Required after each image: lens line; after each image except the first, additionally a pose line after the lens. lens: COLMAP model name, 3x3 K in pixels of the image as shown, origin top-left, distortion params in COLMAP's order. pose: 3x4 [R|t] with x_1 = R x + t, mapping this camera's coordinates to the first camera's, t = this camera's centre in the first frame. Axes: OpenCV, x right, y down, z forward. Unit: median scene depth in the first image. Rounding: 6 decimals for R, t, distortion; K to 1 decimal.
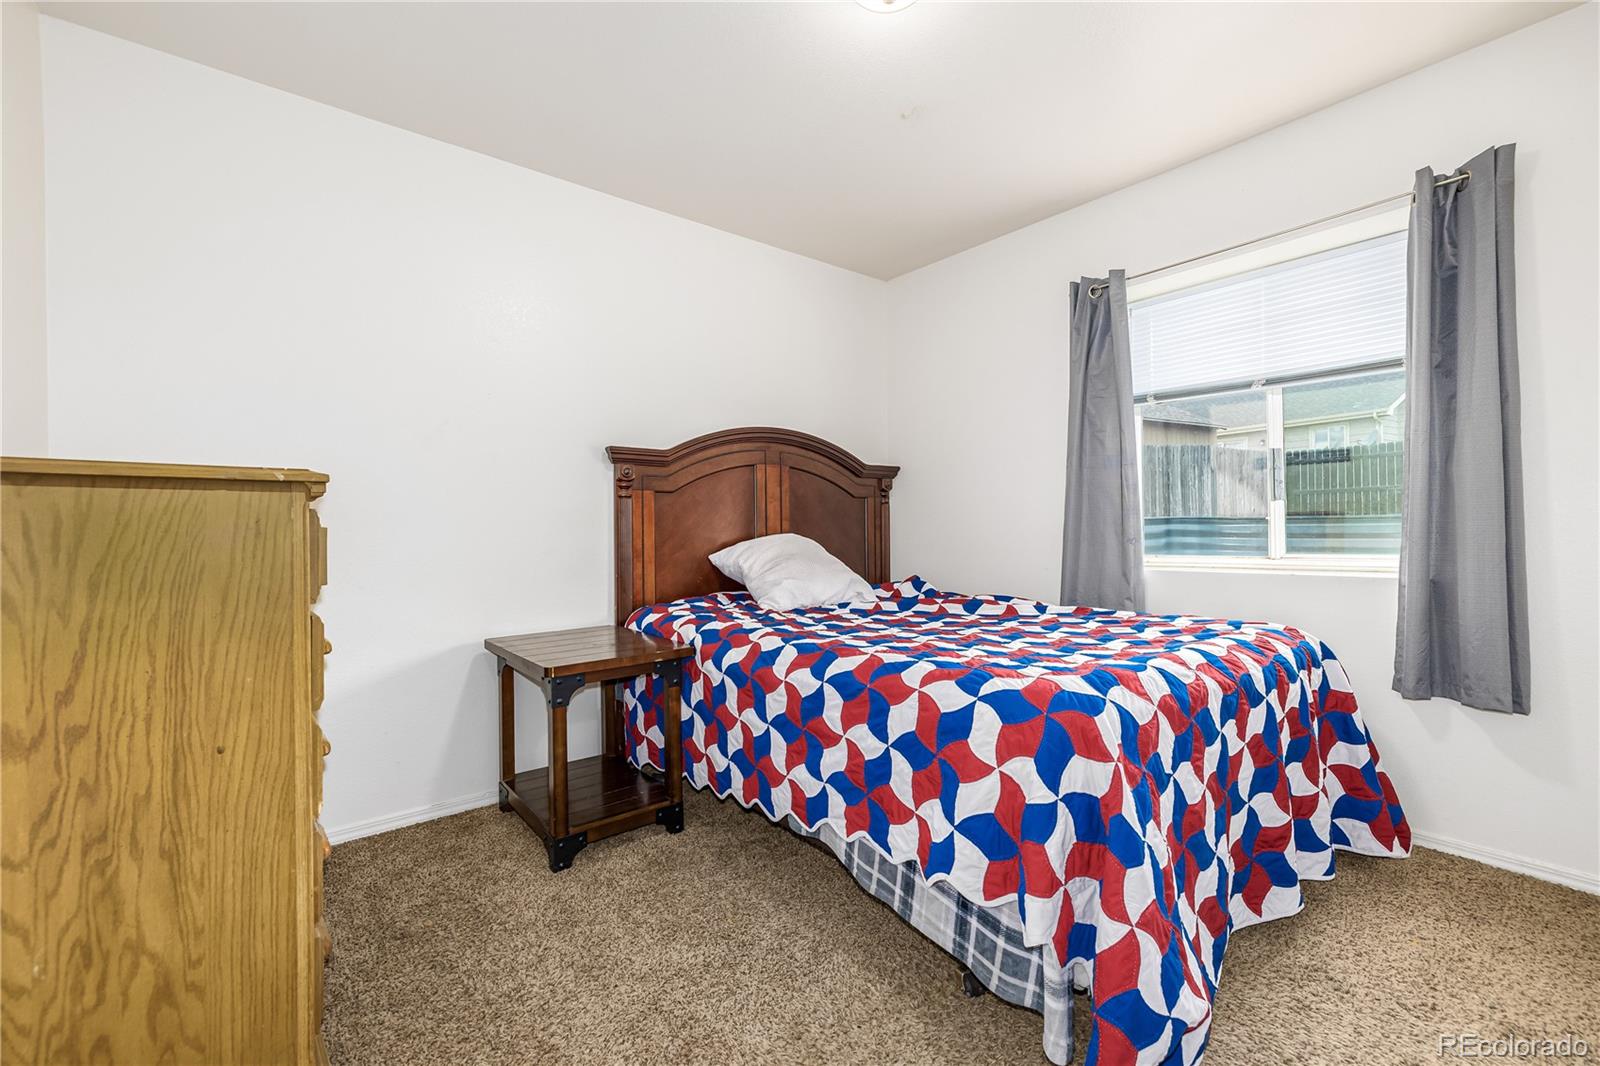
lens RADIAL K [[673.3, 0, 798.0], [0, 673.3, 524.6], [0, 0, 1]] dist [0.000708, -0.000004]
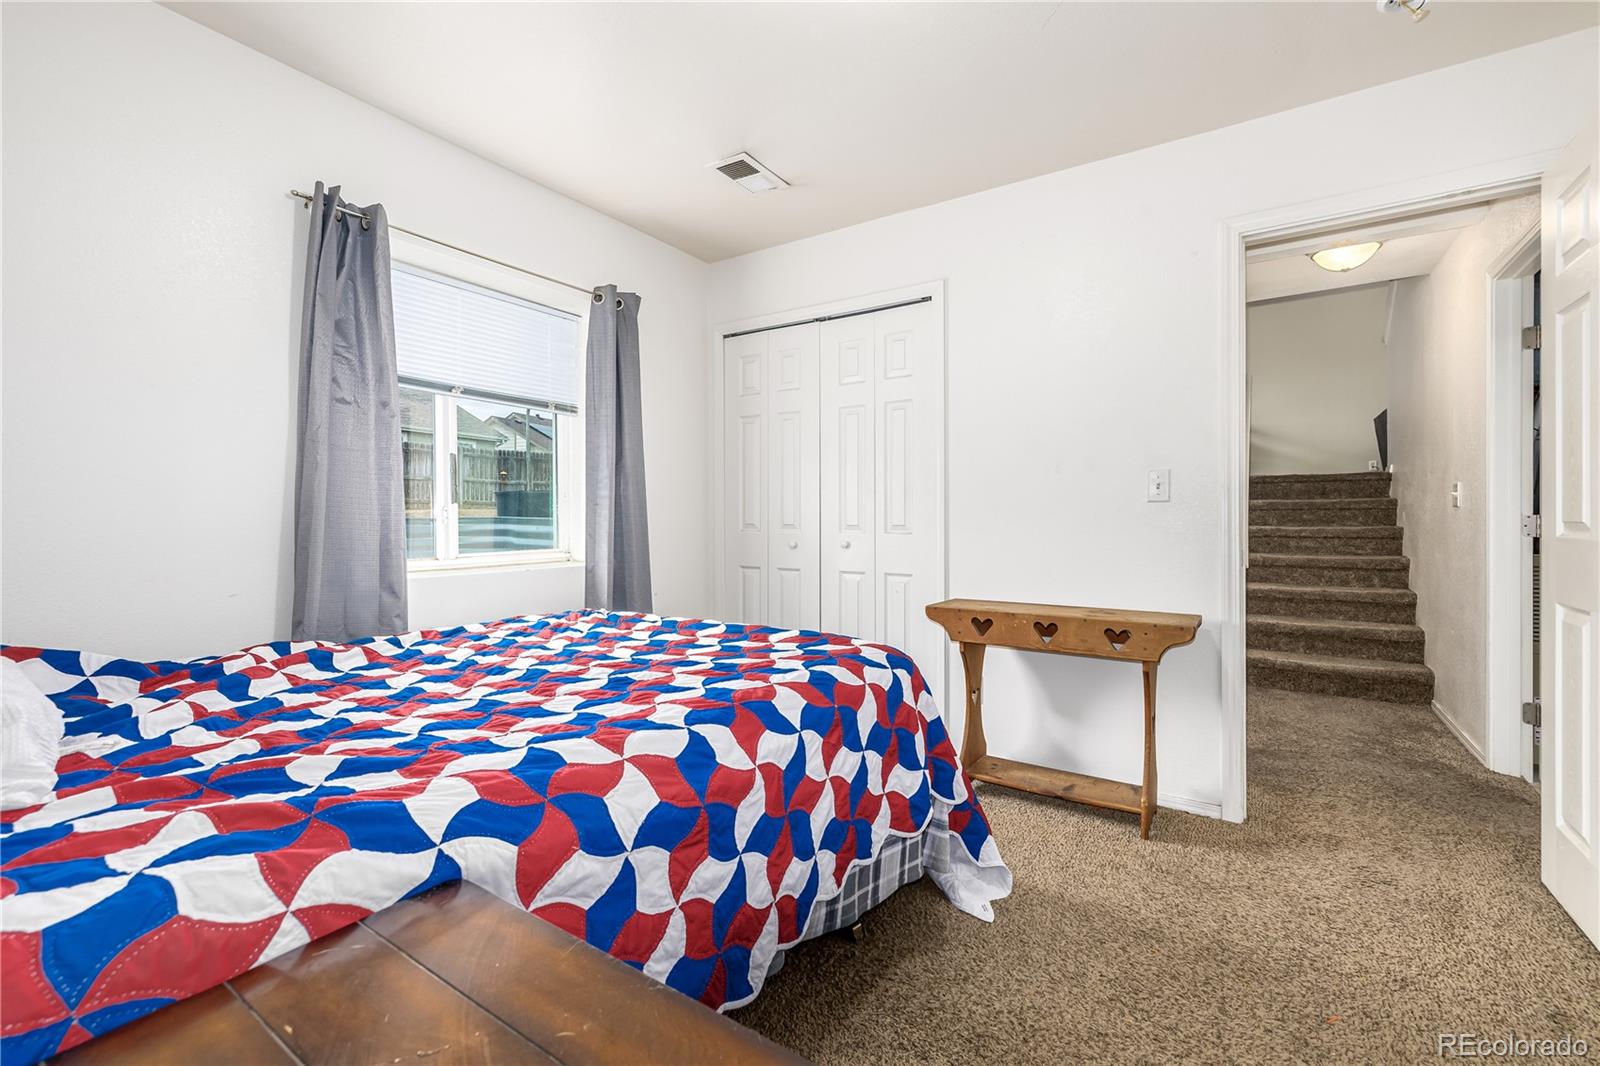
lens RADIAL K [[673.3, 0, 798.0], [0, 673.3, 524.6], [0, 0, 1]] dist [0.000708, -0.000004]
pose [[-0.269615, -0.003650, 0.962961, -0.667659], [-0.014664, 0.999892, -0.000315, -0.014321], [-0.962856, -0.014205, -0.269640, 1.127720]]
